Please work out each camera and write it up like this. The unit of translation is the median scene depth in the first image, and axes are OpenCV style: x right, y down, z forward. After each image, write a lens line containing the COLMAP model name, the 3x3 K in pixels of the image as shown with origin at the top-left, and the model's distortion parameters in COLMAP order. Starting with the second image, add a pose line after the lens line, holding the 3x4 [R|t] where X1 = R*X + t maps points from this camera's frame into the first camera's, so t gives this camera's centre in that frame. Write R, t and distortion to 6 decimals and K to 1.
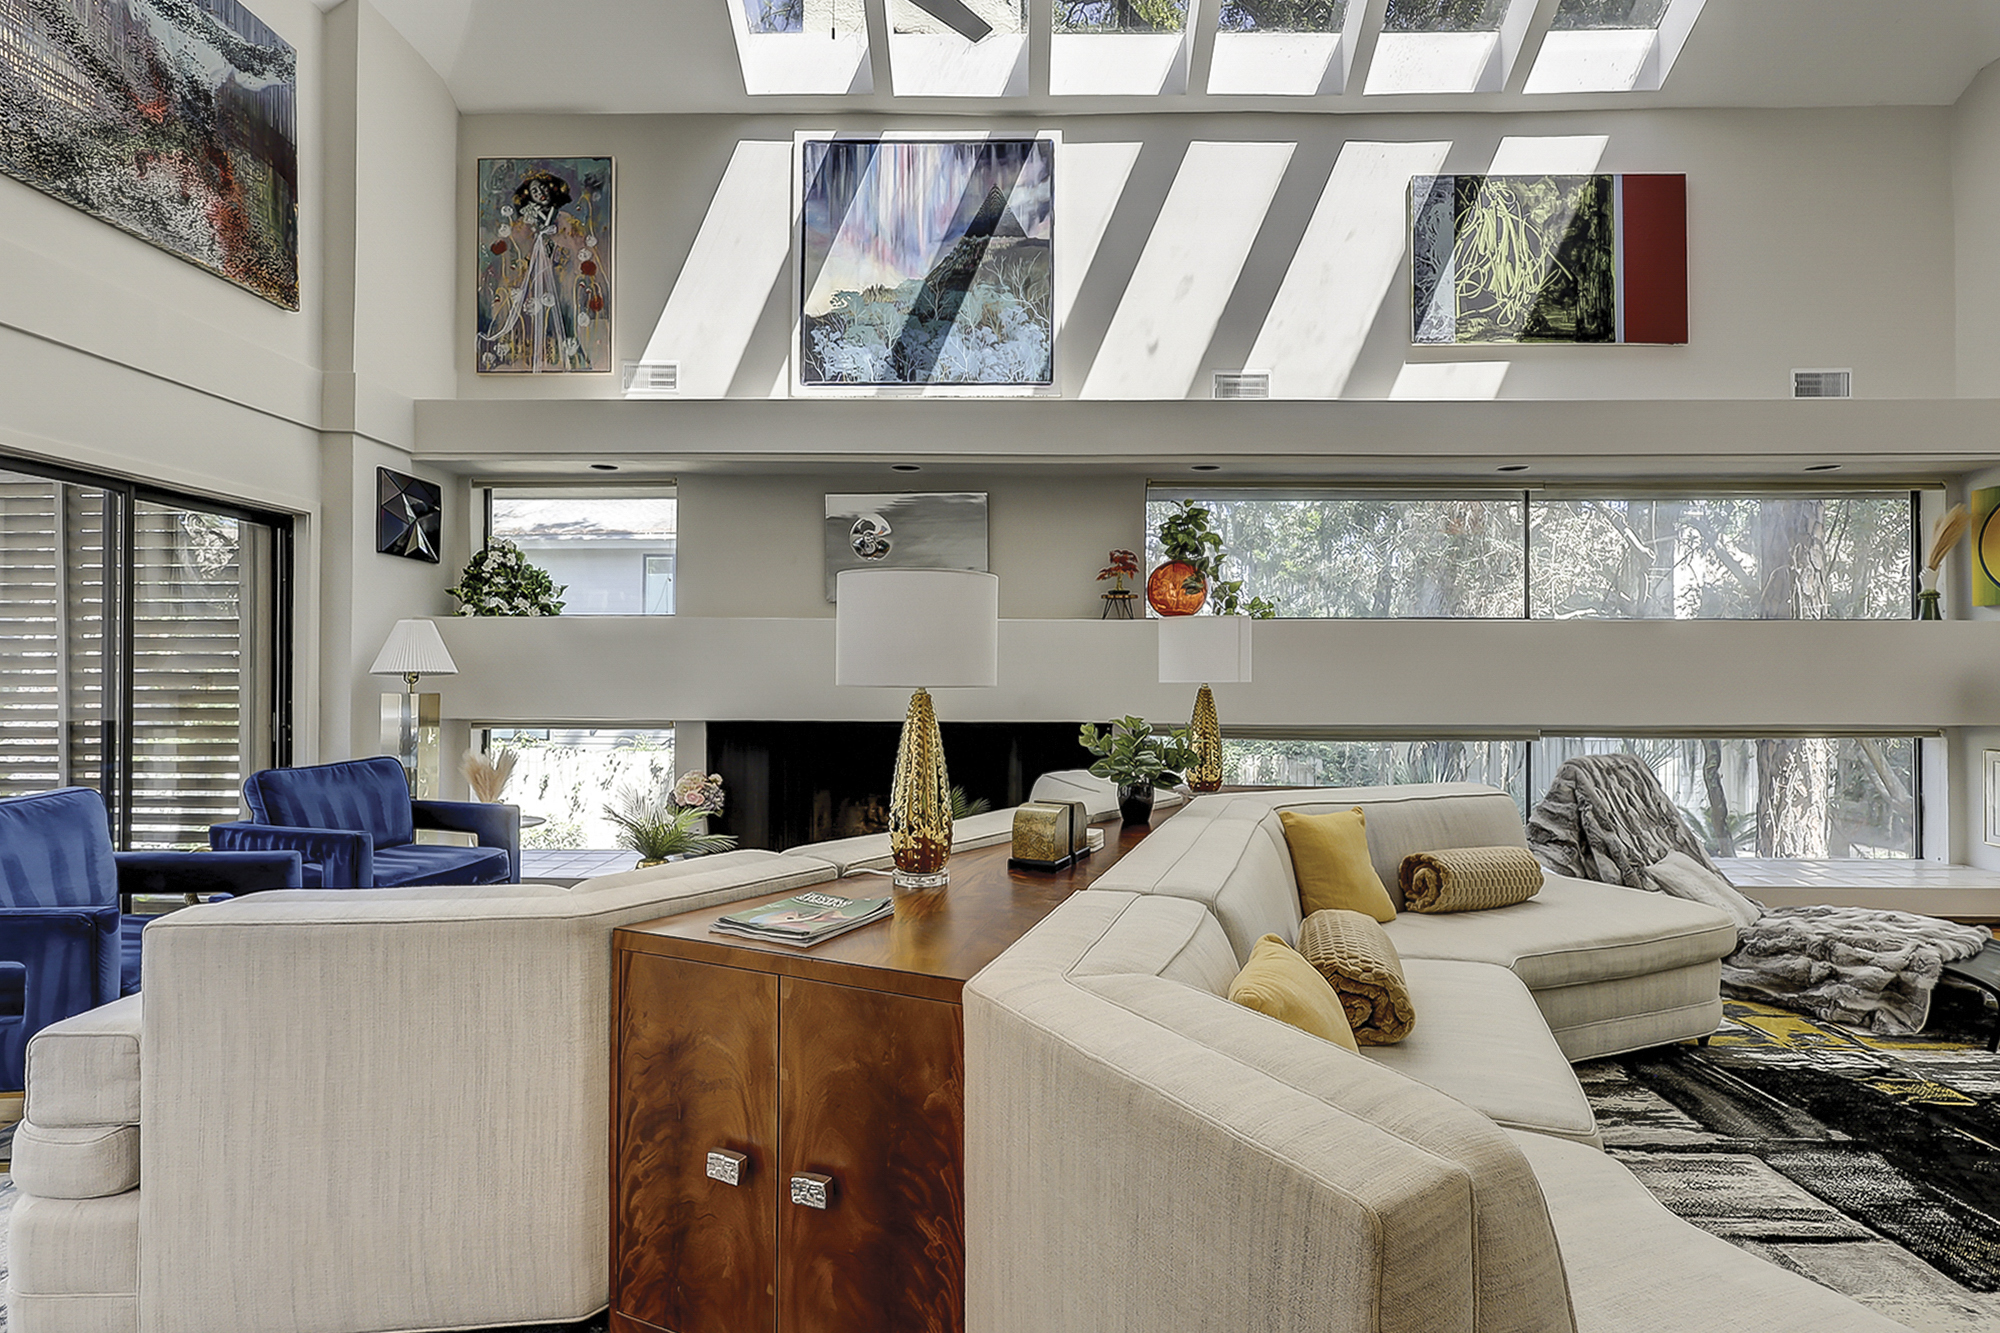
lens RADIAL K [[978.7, 0, 1005.5], [0, 978.7, 667.8], [0, 0, 1]] dist [-0.005731, 0.001325]
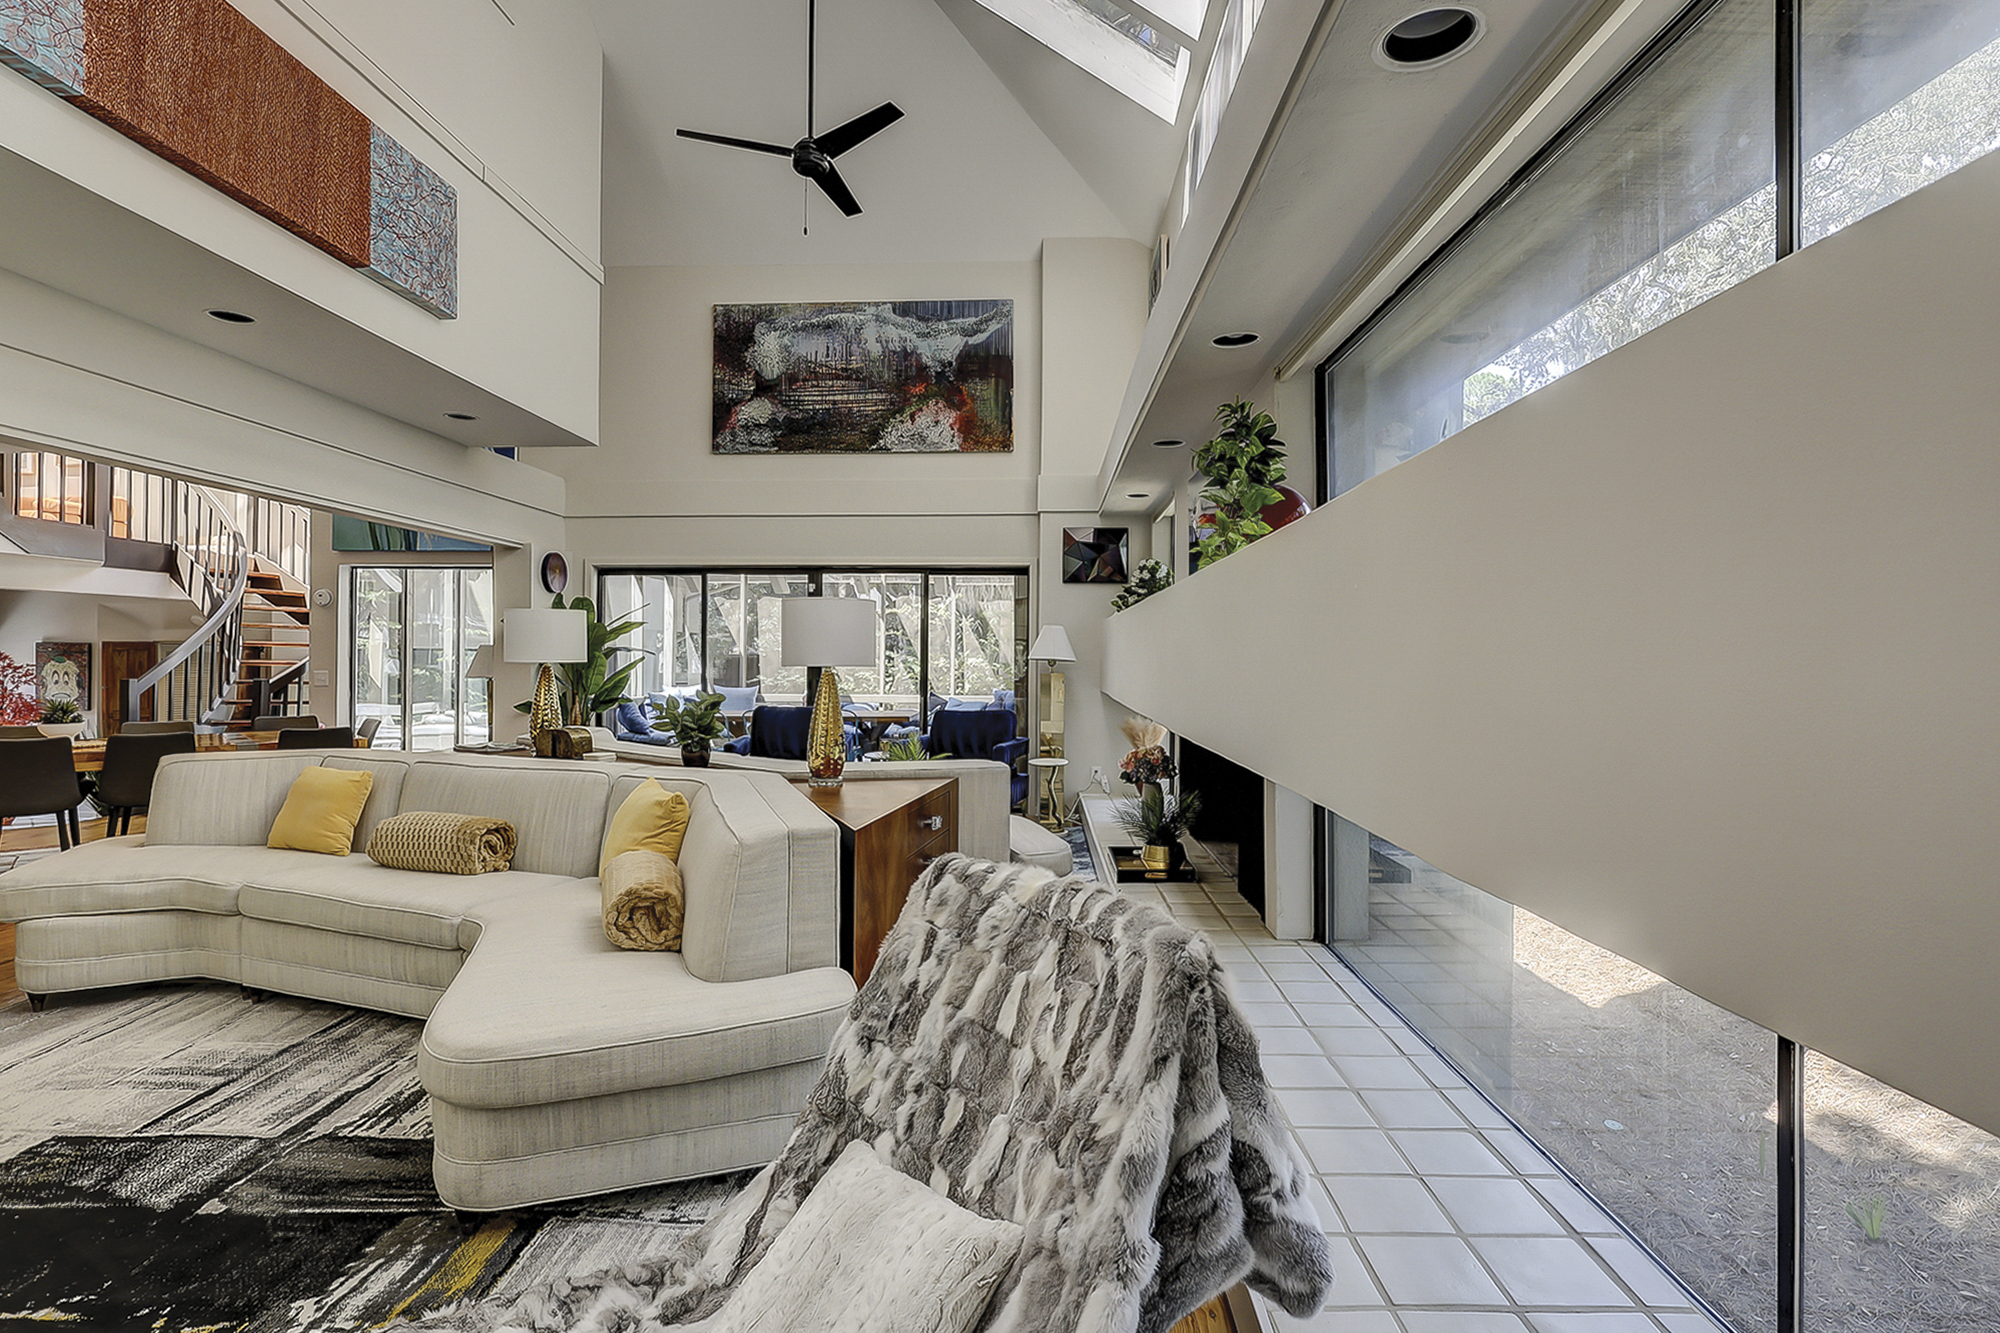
lens RADIAL K [[978.7, 0, 1009.1], [0, 978.7, 661.4], [0, 0, 1]] dist [-0.005731, 0.001325]
pose [[-0.025196, 0.002929, -0.999678, 0.847462], [0.003348, 0.999990, 0.002845, 0.004221], [0.999677, -0.003275, -0.025206, 0.864166]]
